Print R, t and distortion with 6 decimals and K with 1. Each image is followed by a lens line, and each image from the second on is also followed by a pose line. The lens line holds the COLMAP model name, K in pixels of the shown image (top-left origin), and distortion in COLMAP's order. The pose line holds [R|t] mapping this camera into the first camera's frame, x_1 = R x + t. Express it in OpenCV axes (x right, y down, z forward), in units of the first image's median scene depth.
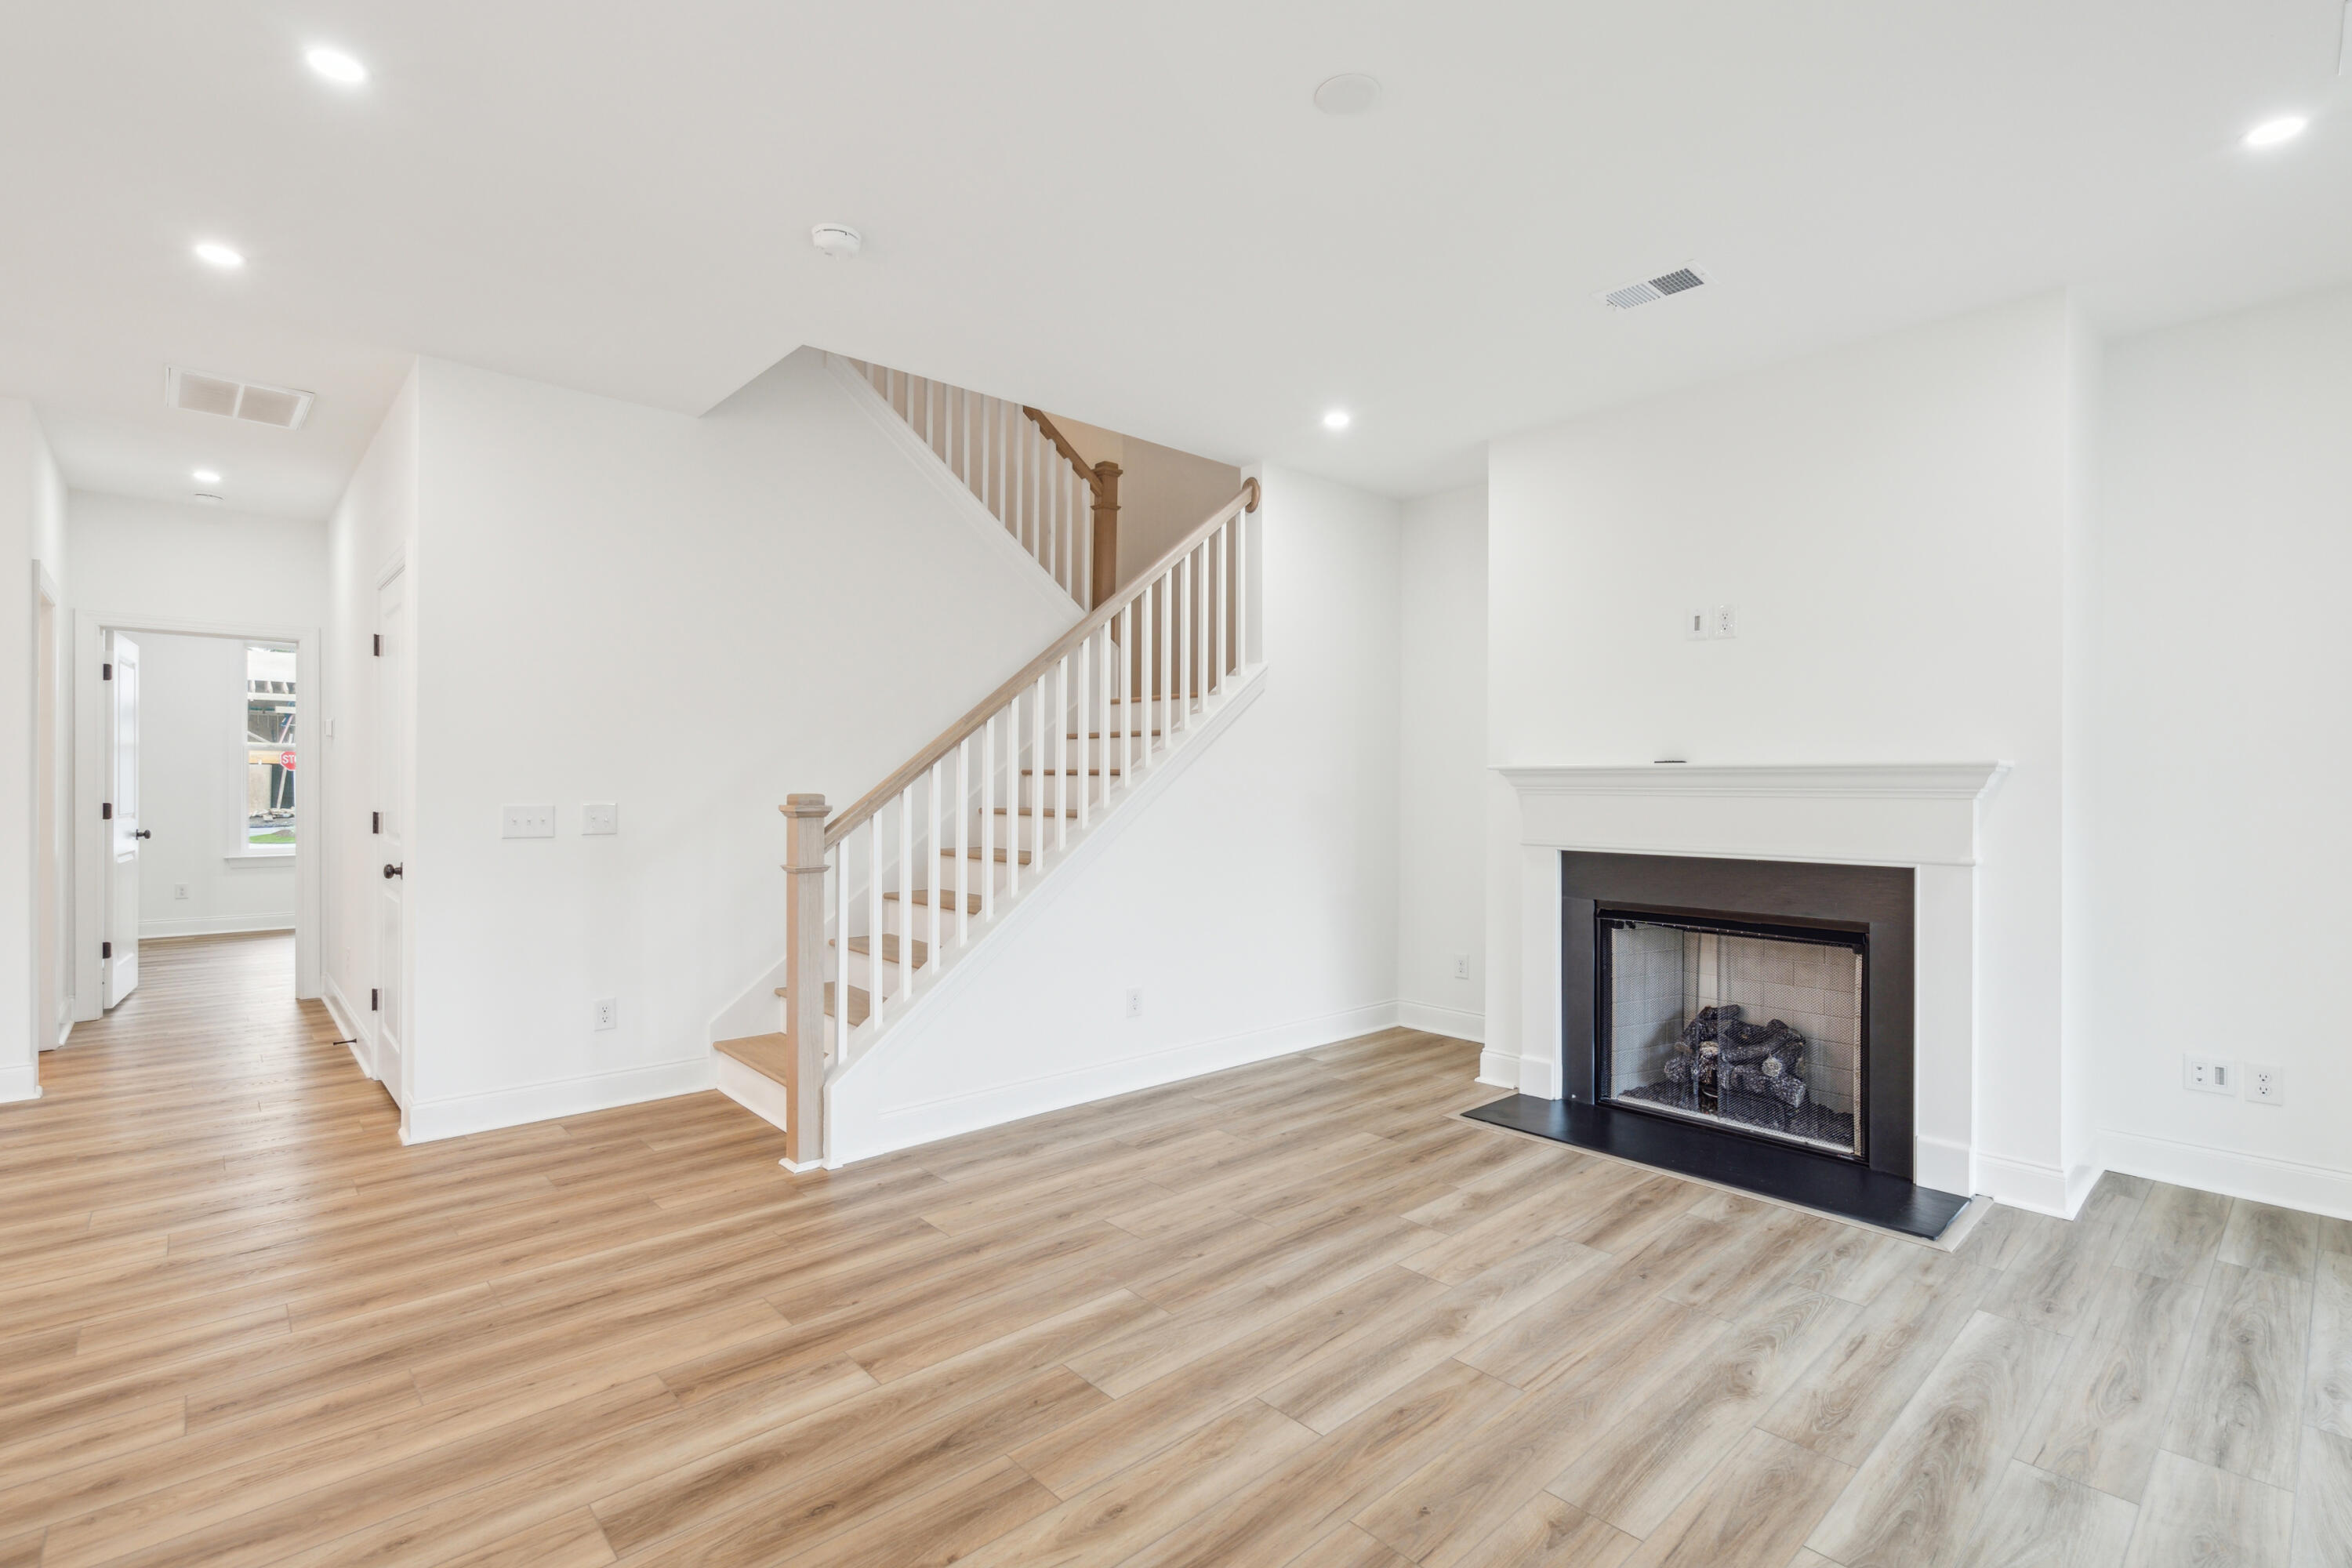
lens RADIAL K [[1091.3, 0, 1167.7], [0, 1091.3, 774.6], [0, 0, 1]] dist [-0.002427, 0.001146]
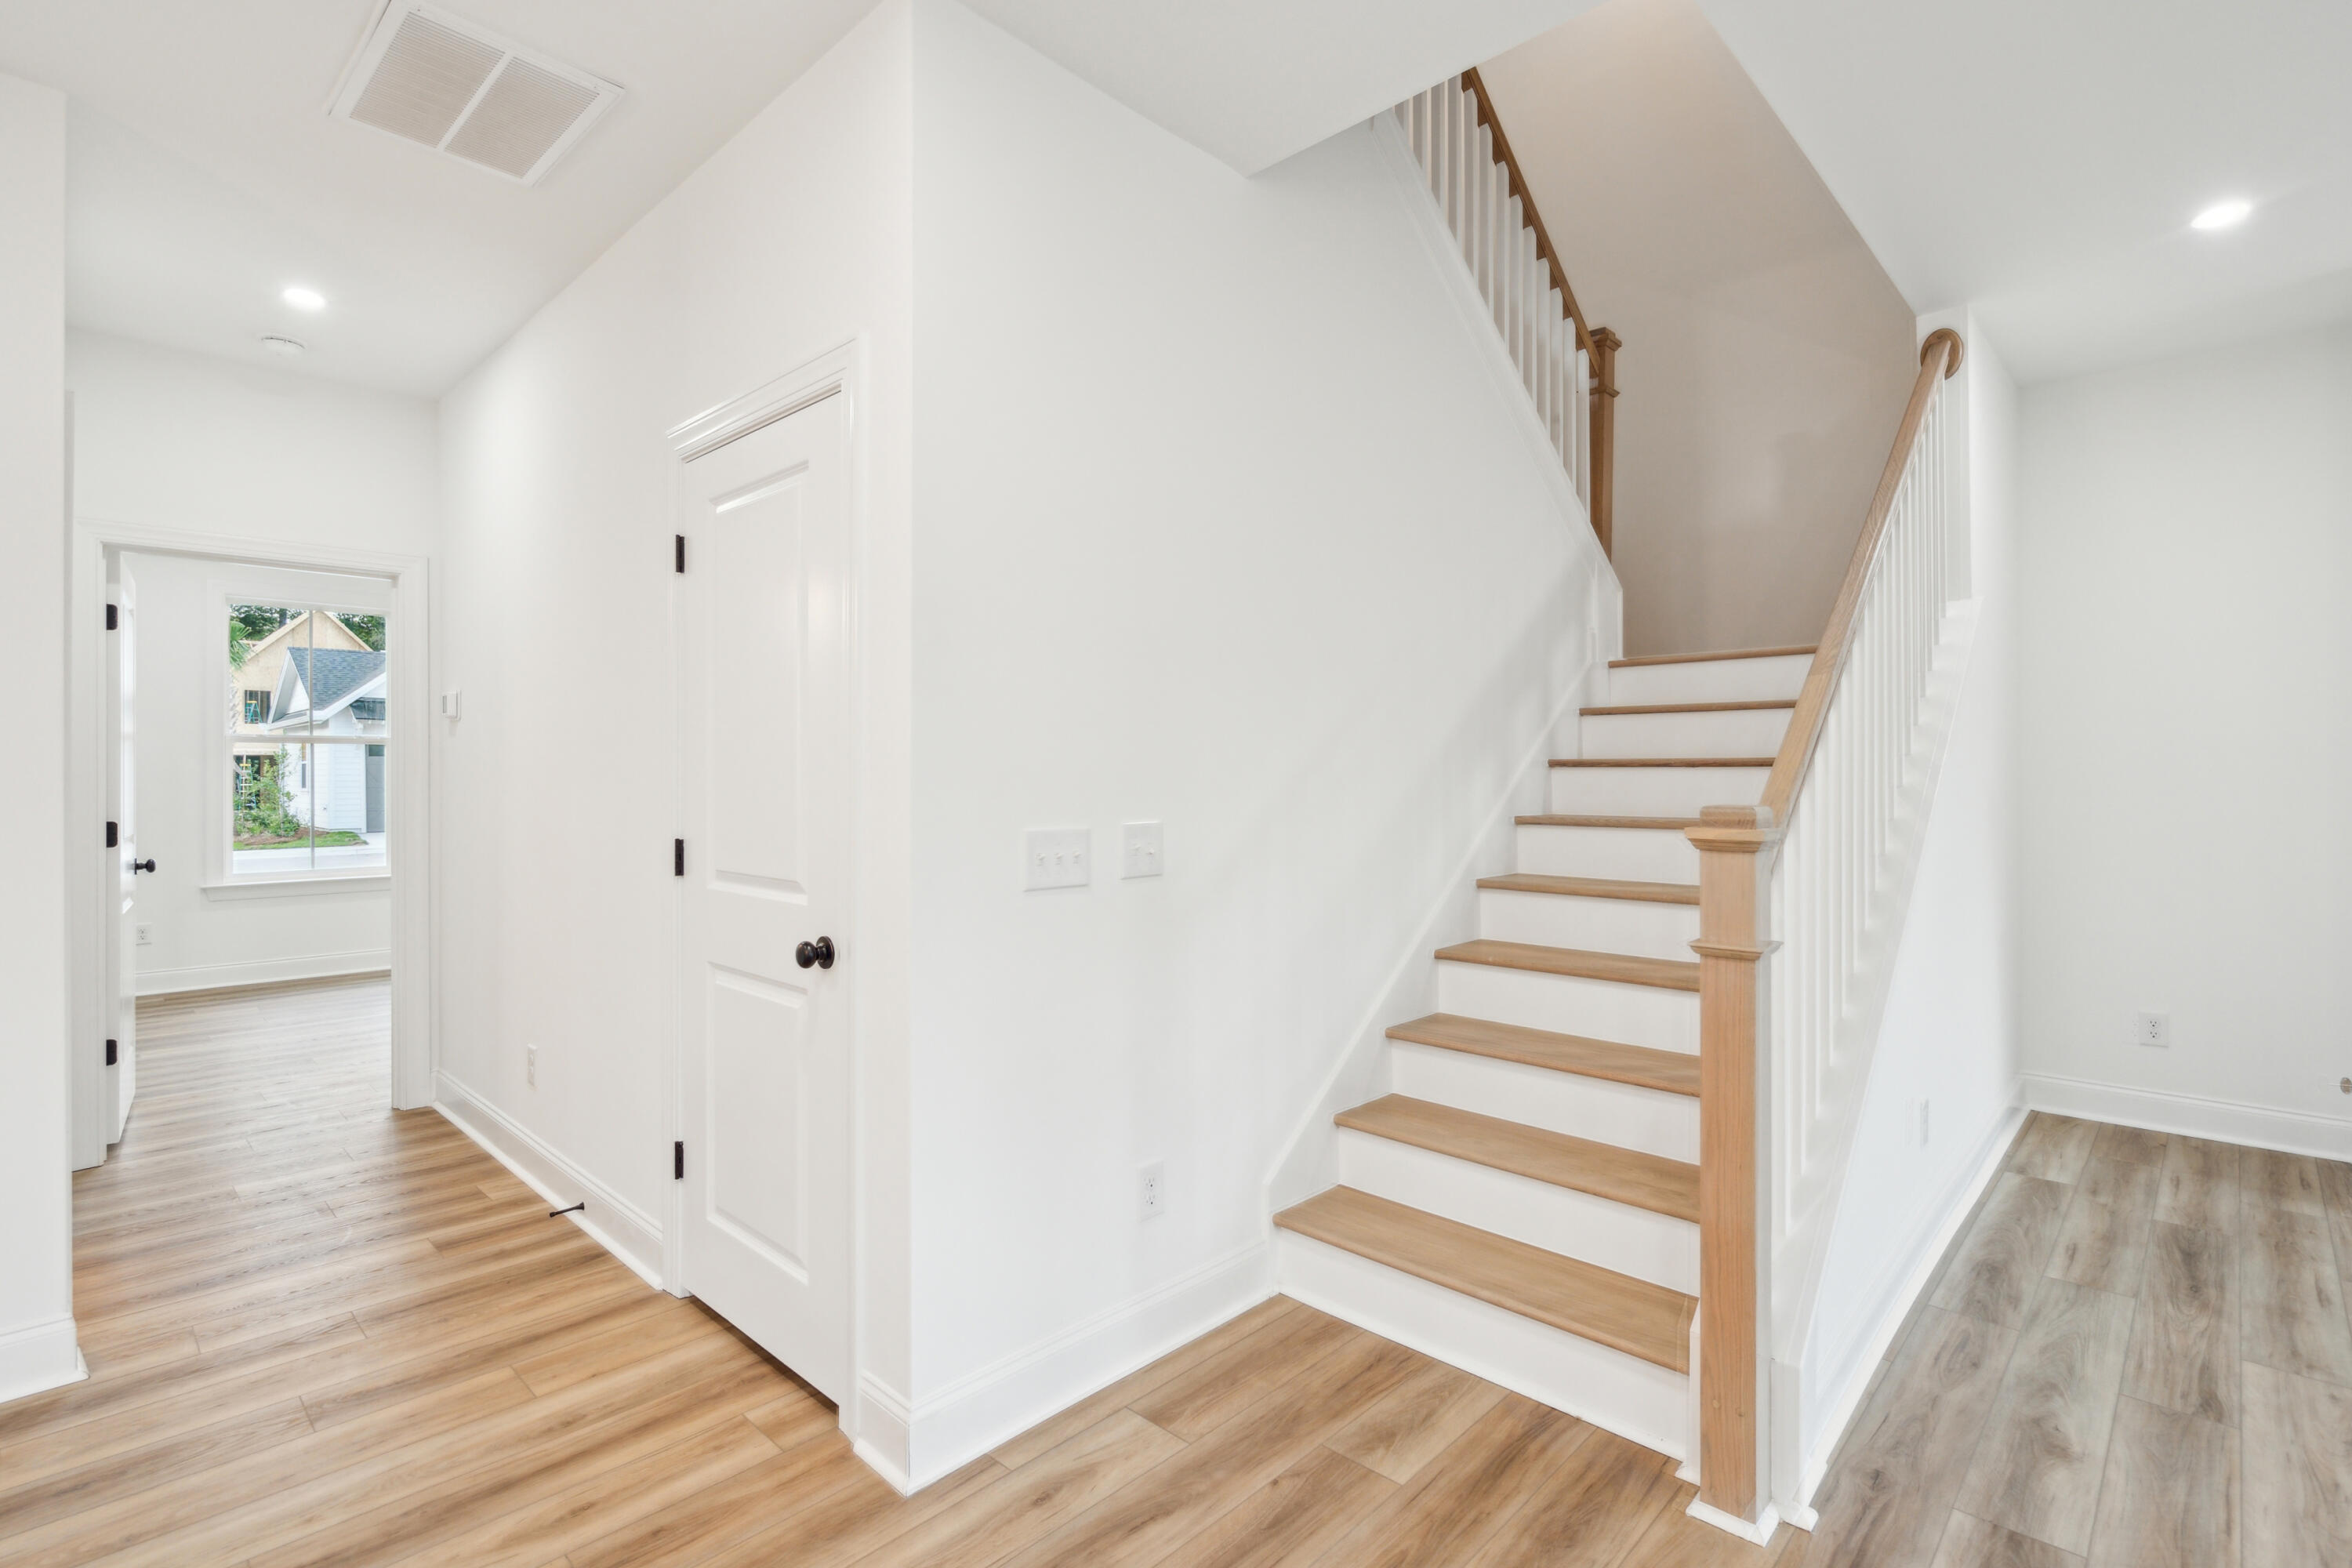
lens RADIAL K [[1091.3, 0, 1194.9], [0, 1091.3, 784.8], [0, 0, 1]] dist [-0.002427, 0.001146]
pose [[0.997011, -0.008216, 0.076819, -0.569245], [0.007345, 0.999905, 0.011624, 0.000864], [-0.076907, -0.011025, 0.996977, 0.457575]]
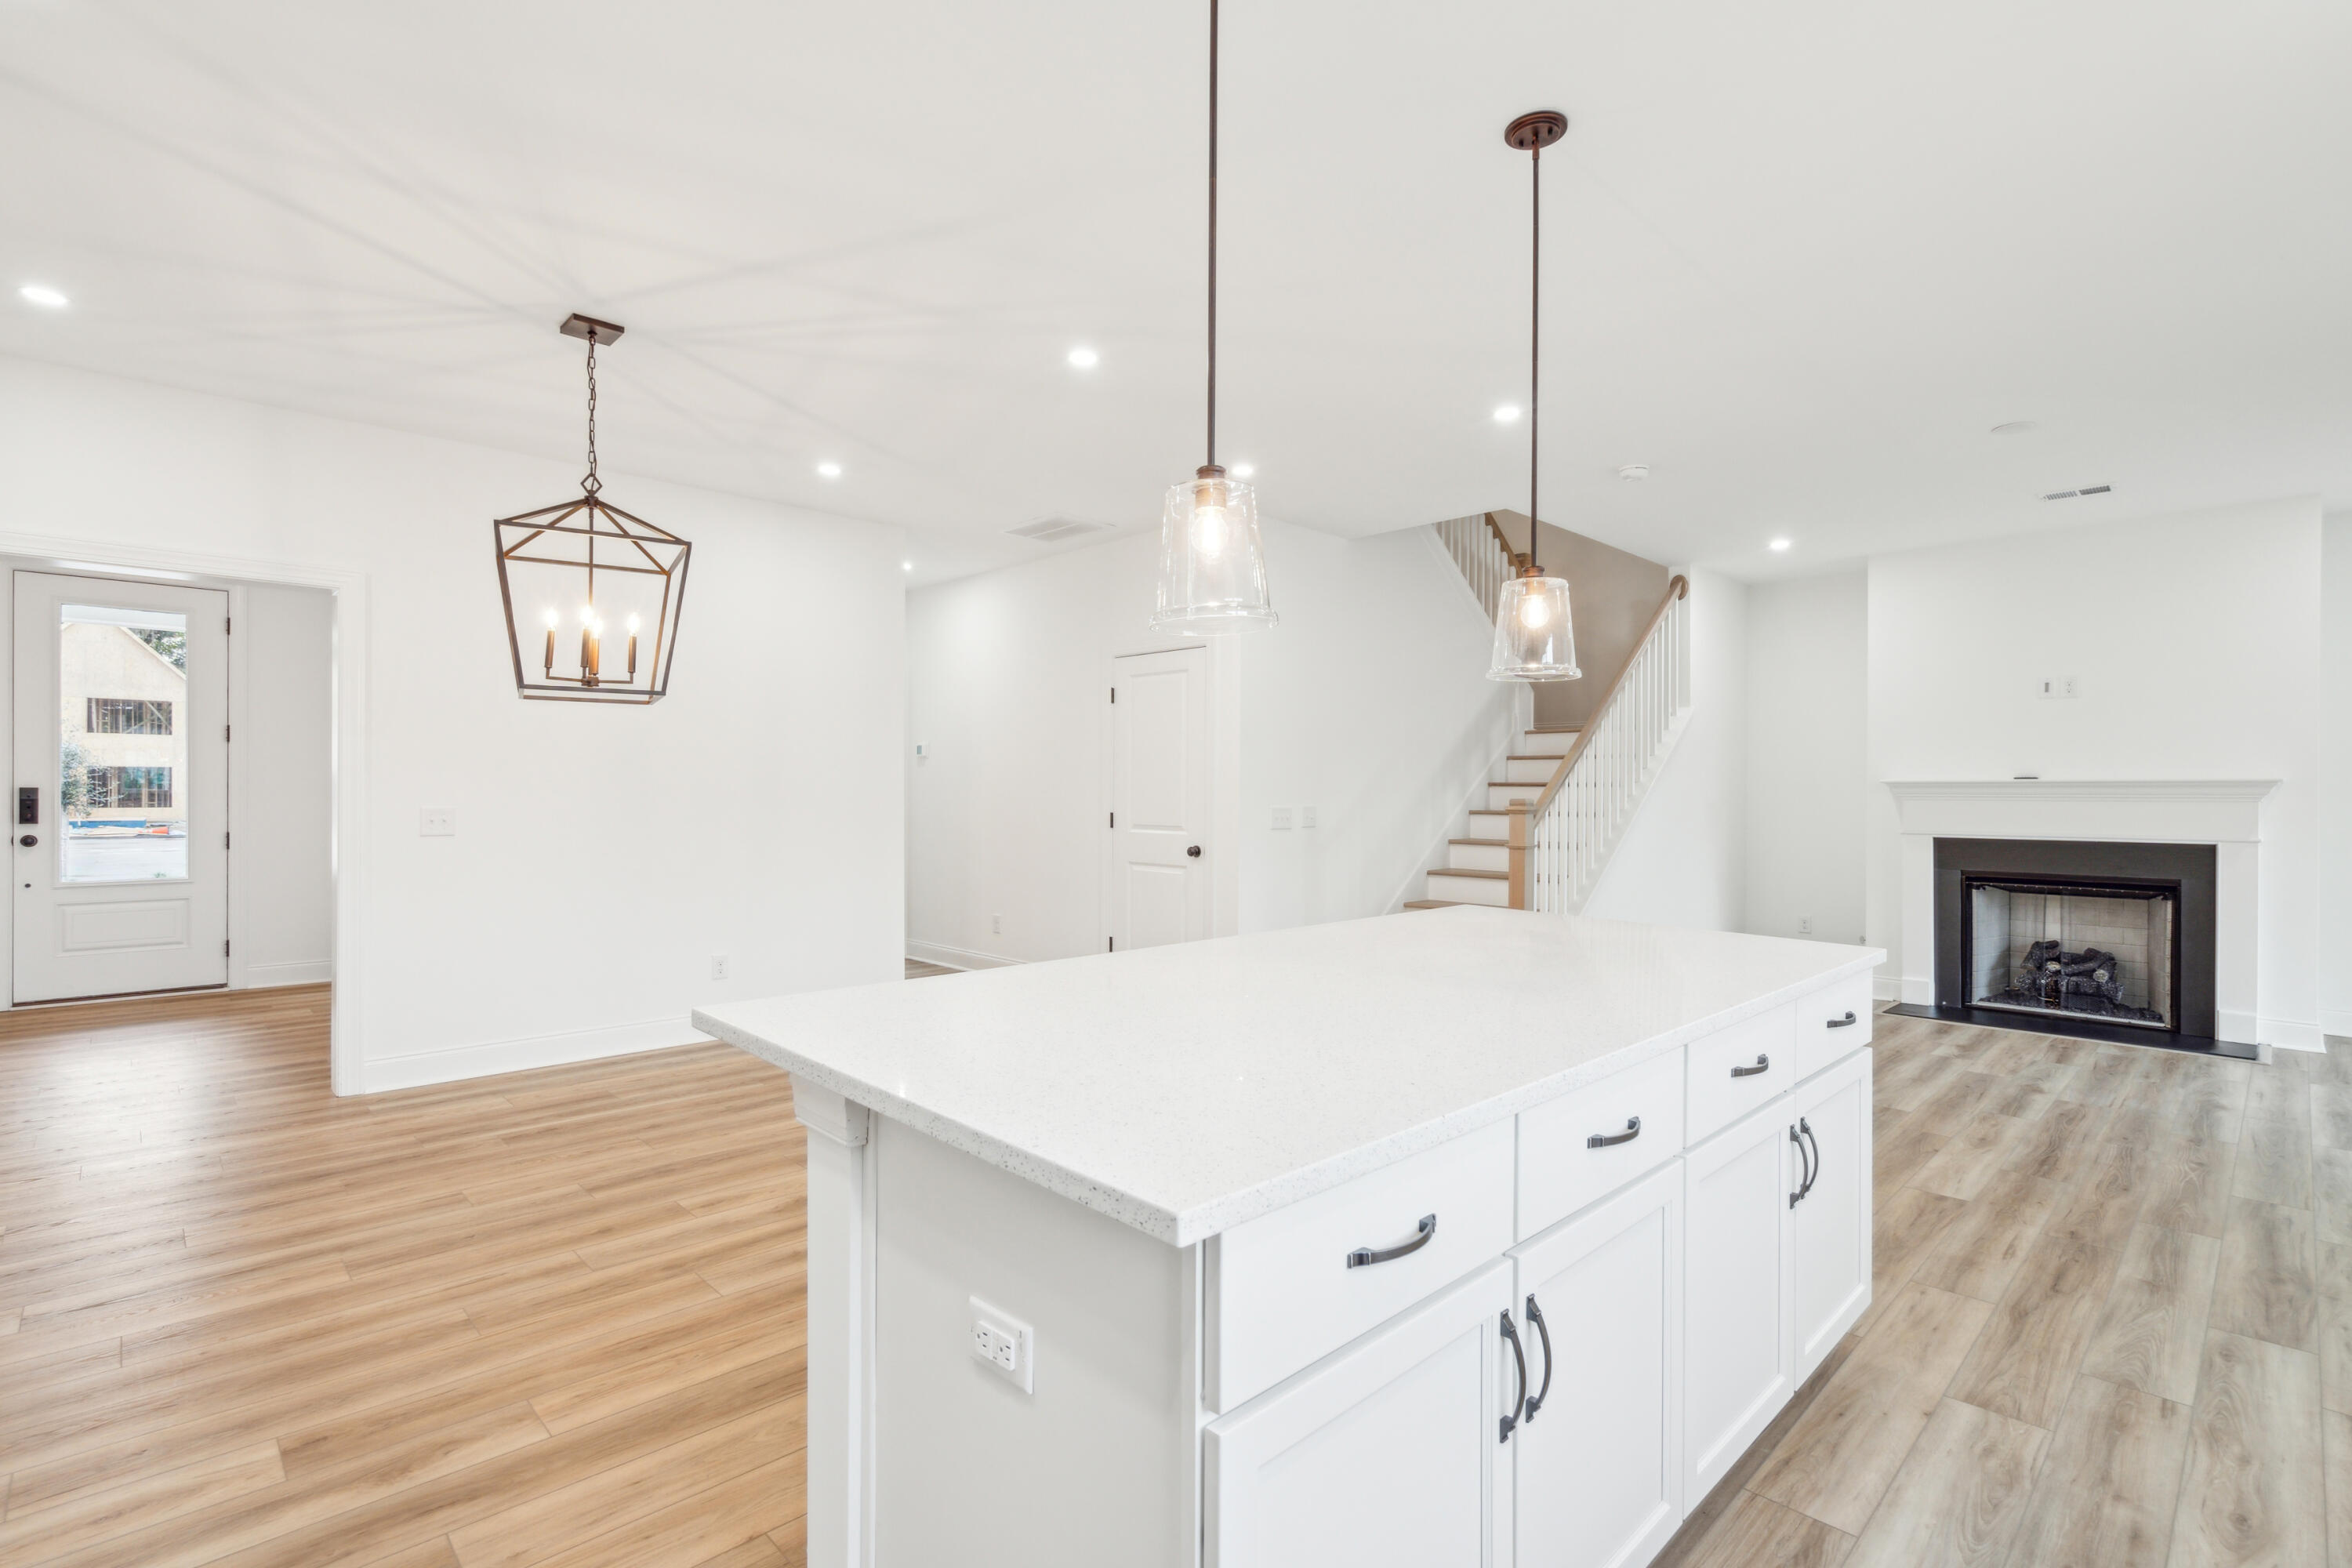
lens RADIAL K [[1091.3, 0, 1182.7], [0, 1091.3, 791.8], [0, 0, 1]] dist [-0.002427, 0.001146]
pose [[0.999269, 0.000853, 0.038209, -0.790616], [-0.000906, 0.999999, 0.001369, 0.006134], [-0.038207, -0.001403, 0.999269, -0.485044]]
